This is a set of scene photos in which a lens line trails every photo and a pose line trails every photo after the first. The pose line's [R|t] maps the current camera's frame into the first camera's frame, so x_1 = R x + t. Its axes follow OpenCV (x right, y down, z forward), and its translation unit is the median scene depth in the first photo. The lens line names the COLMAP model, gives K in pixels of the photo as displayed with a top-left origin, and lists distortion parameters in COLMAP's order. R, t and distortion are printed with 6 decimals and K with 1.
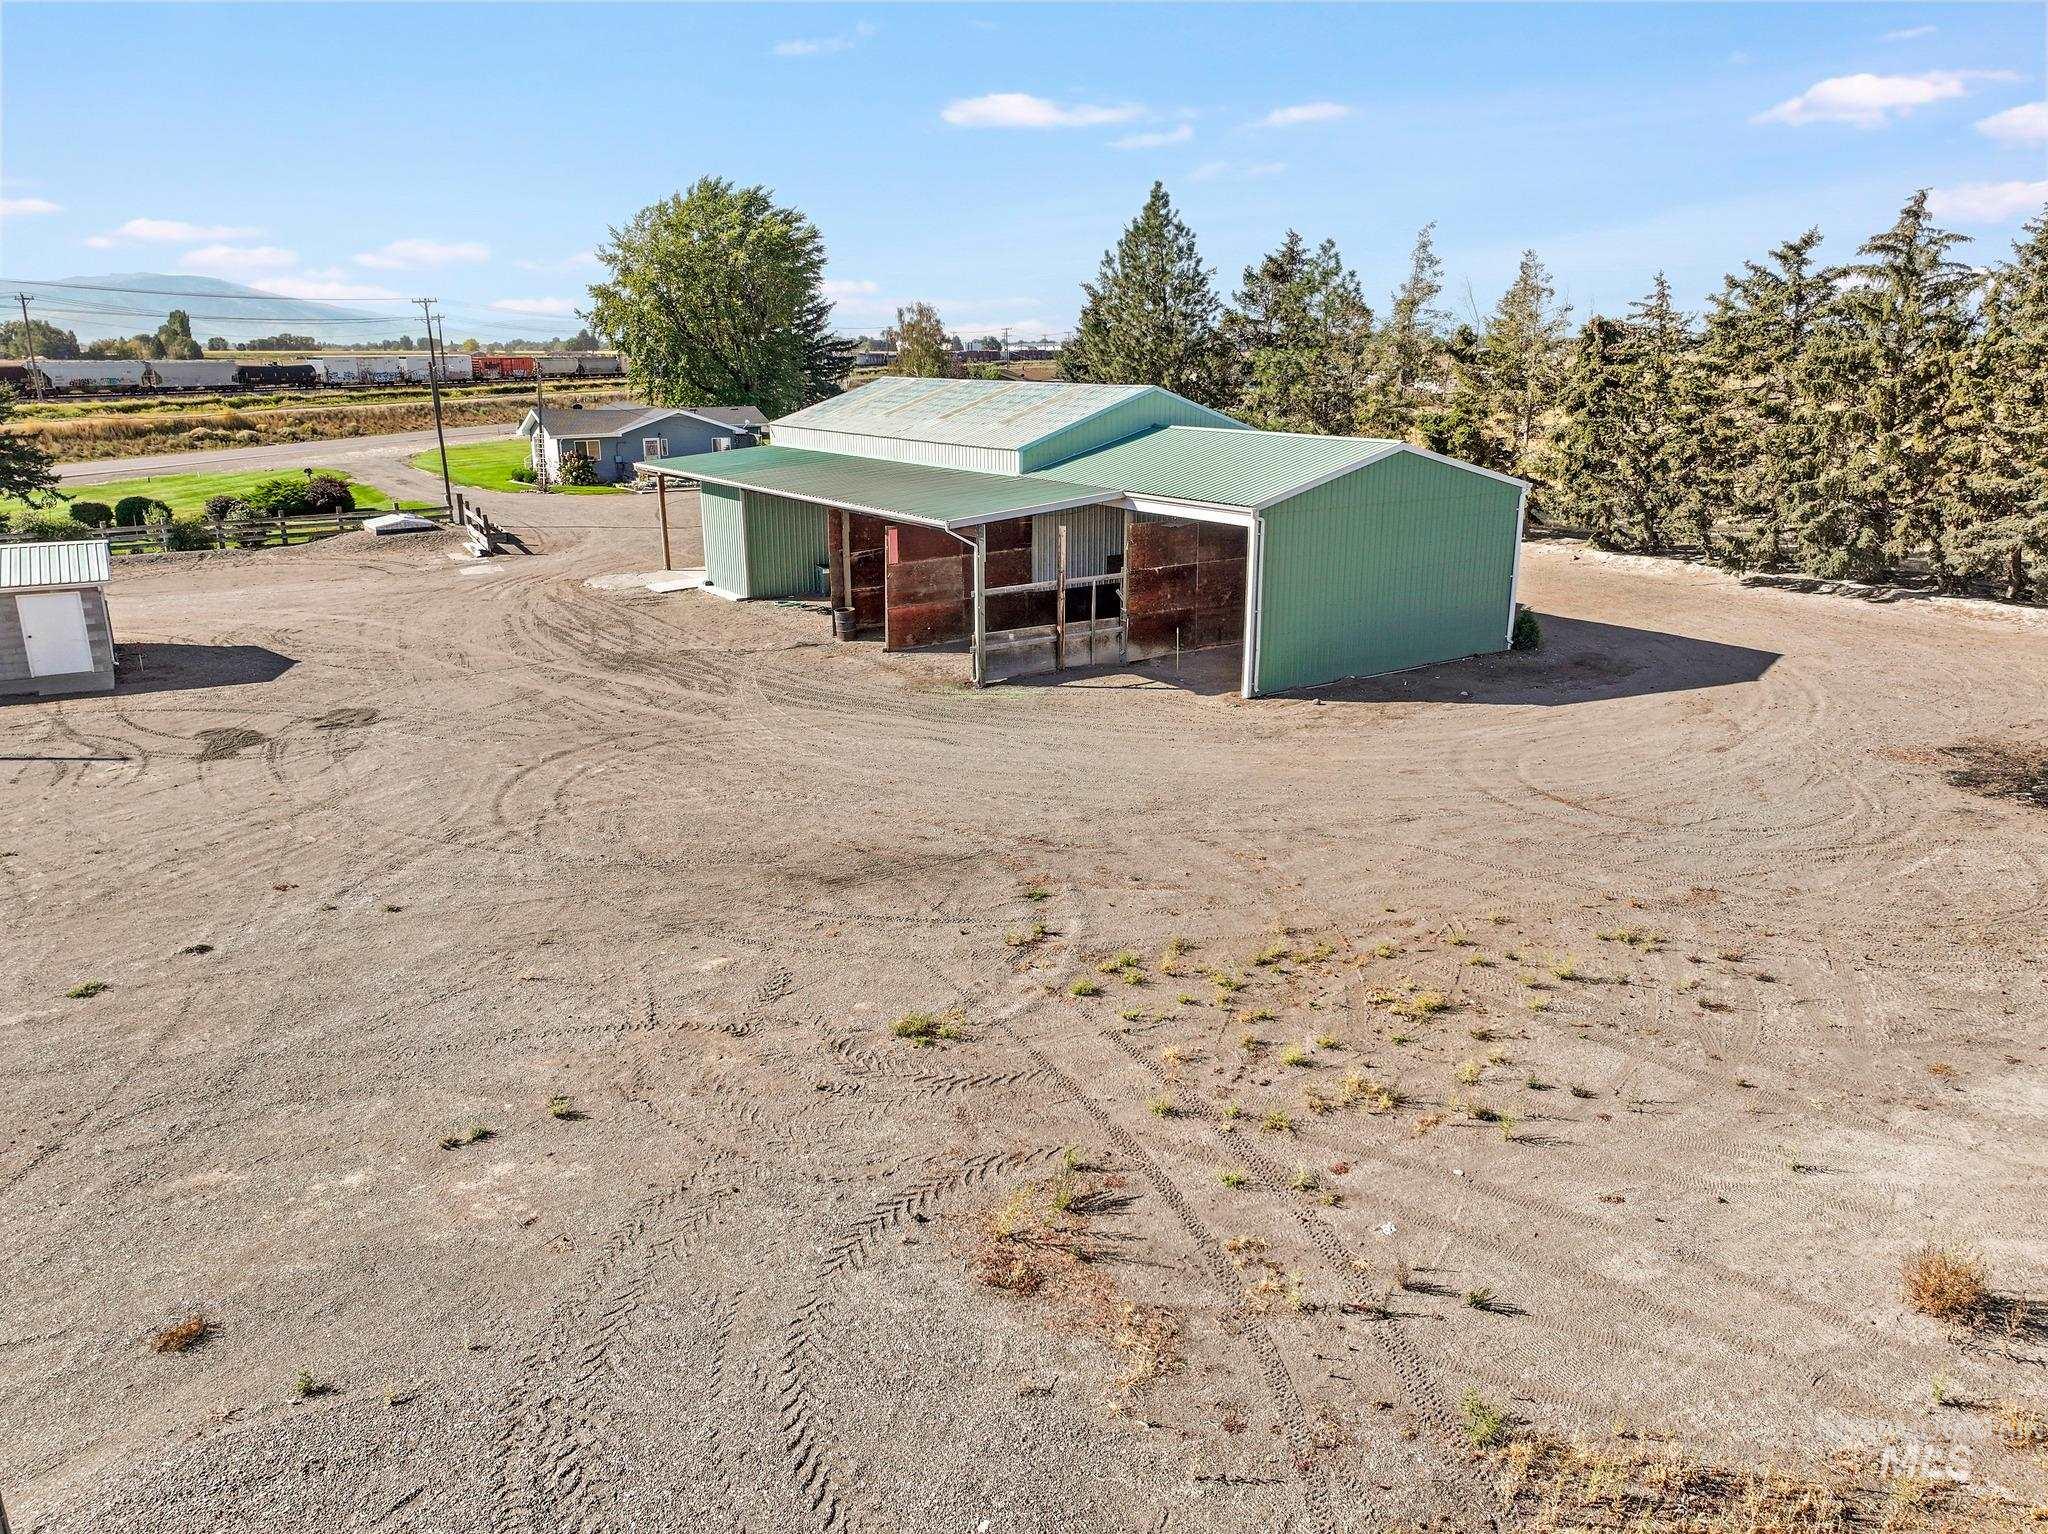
lens RADIAL K [[1426.5, 0, 1024.0], [0, 1426.5, 767.0], [0, 0, 1]] dist [0.006807, 0.006904]
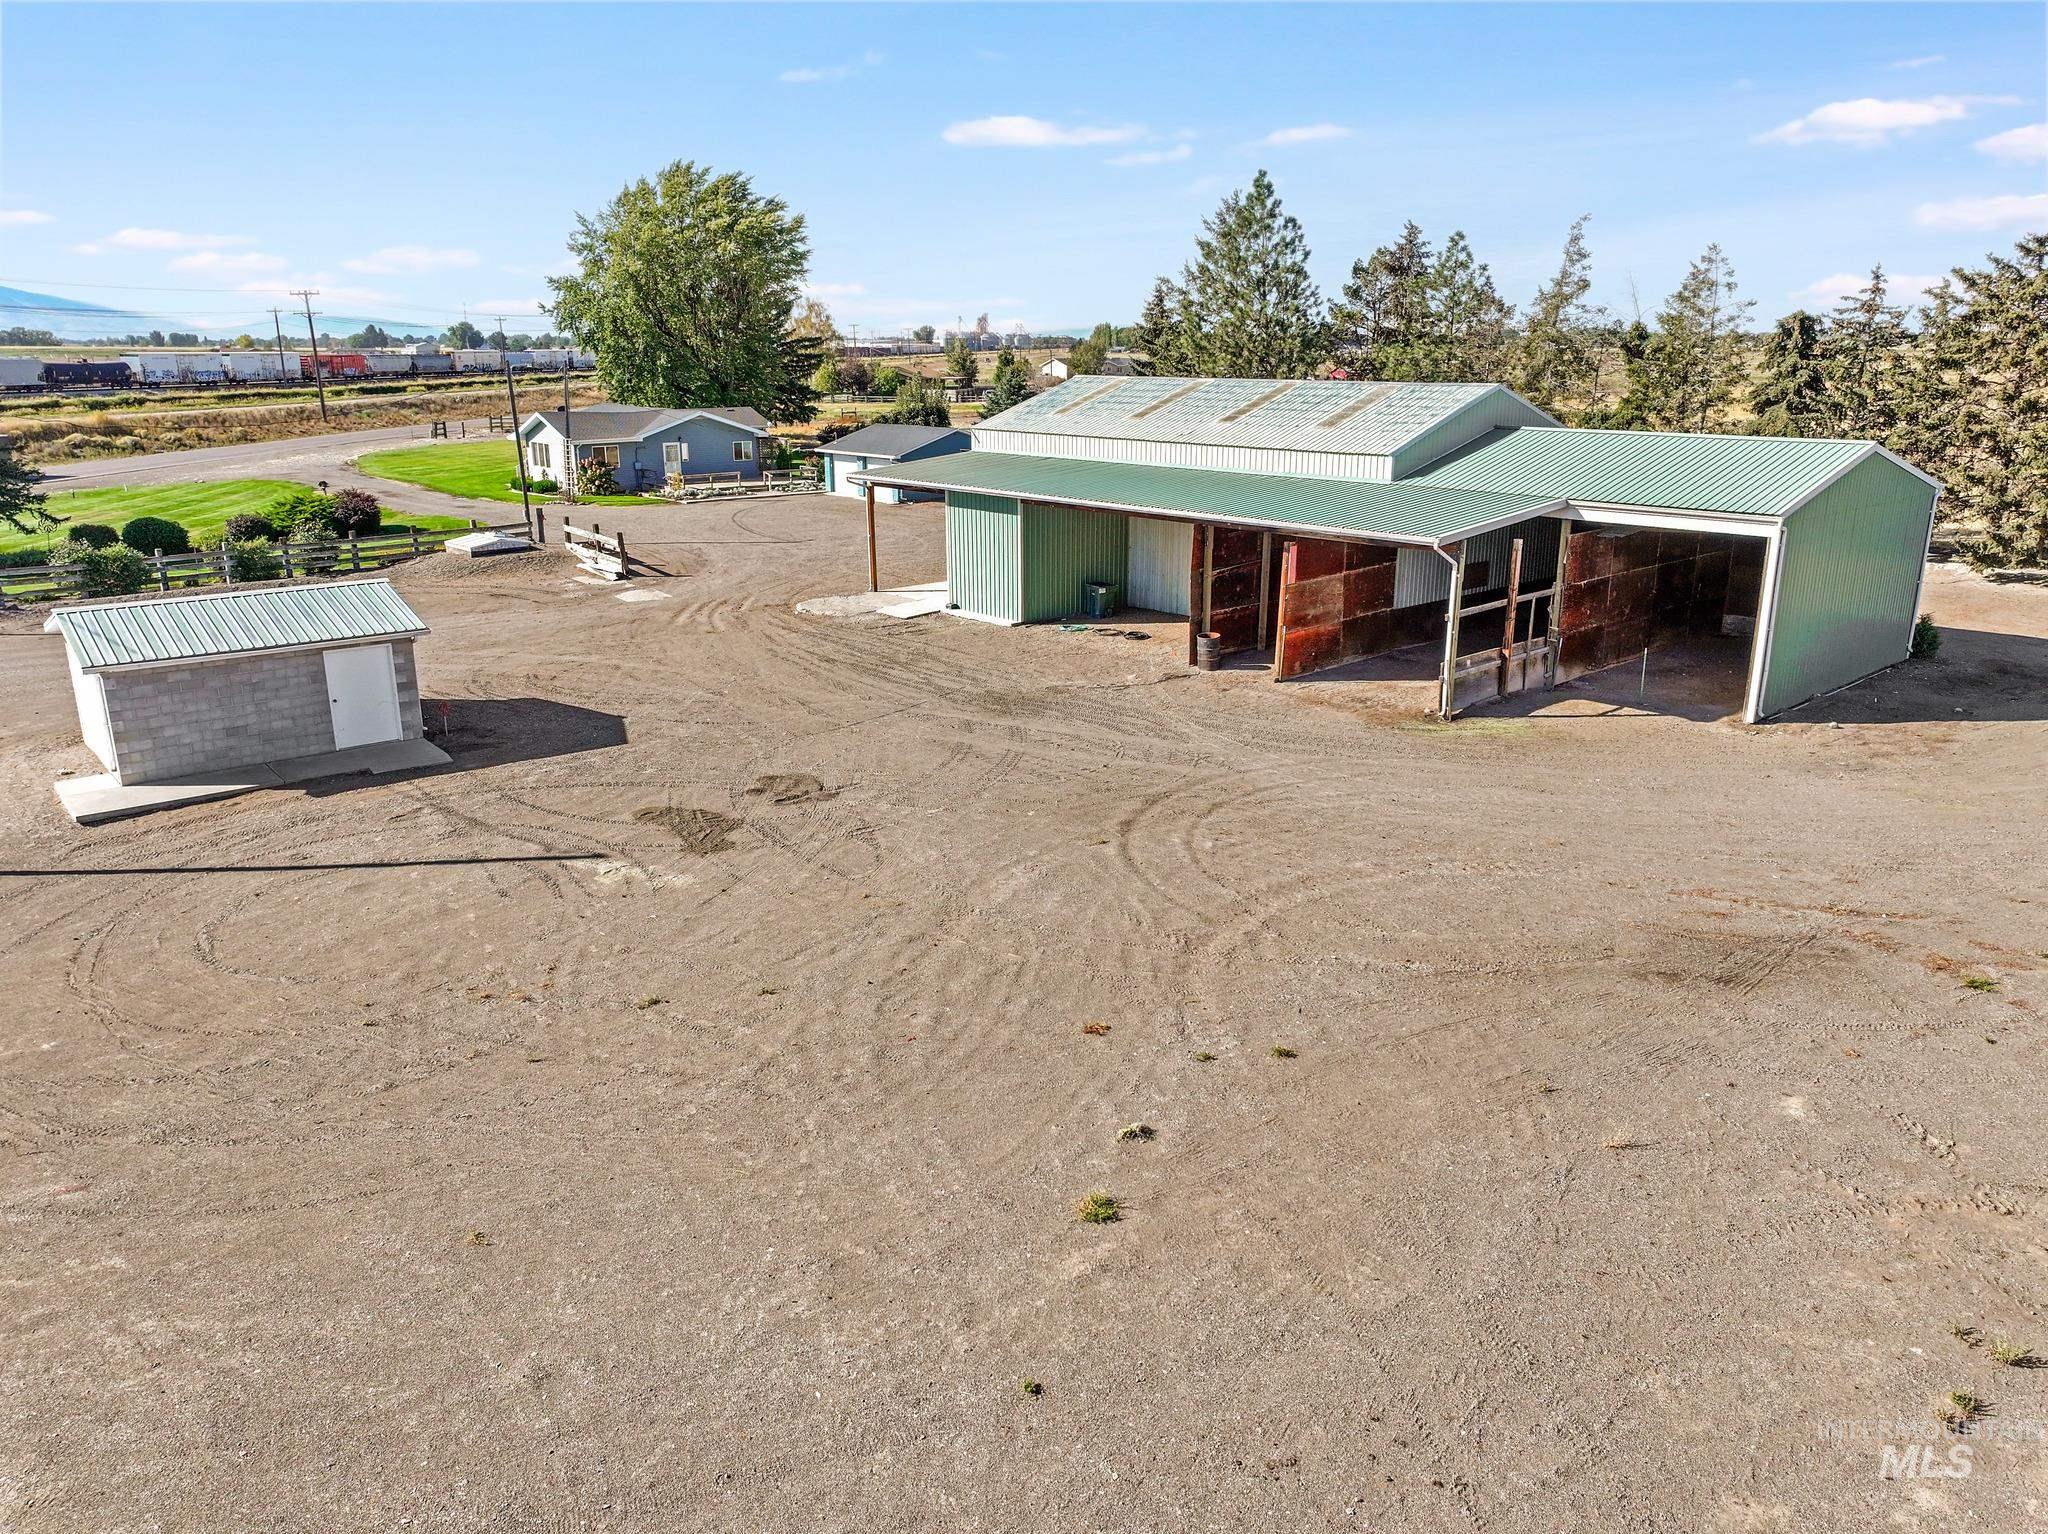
lens RADIAL K [[1437.6, 0, 1071.0], [0, 1437.6, 767.1], [0, 0, 1]] dist [-0.005245, 0.032874]
pose [[0.990369, -0.039952, 0.132564, -0.230163], [0.039896, 0.999199, 0.003075, -0.023078], [-0.132581, 0.002244, 0.991170, 0.079666]]
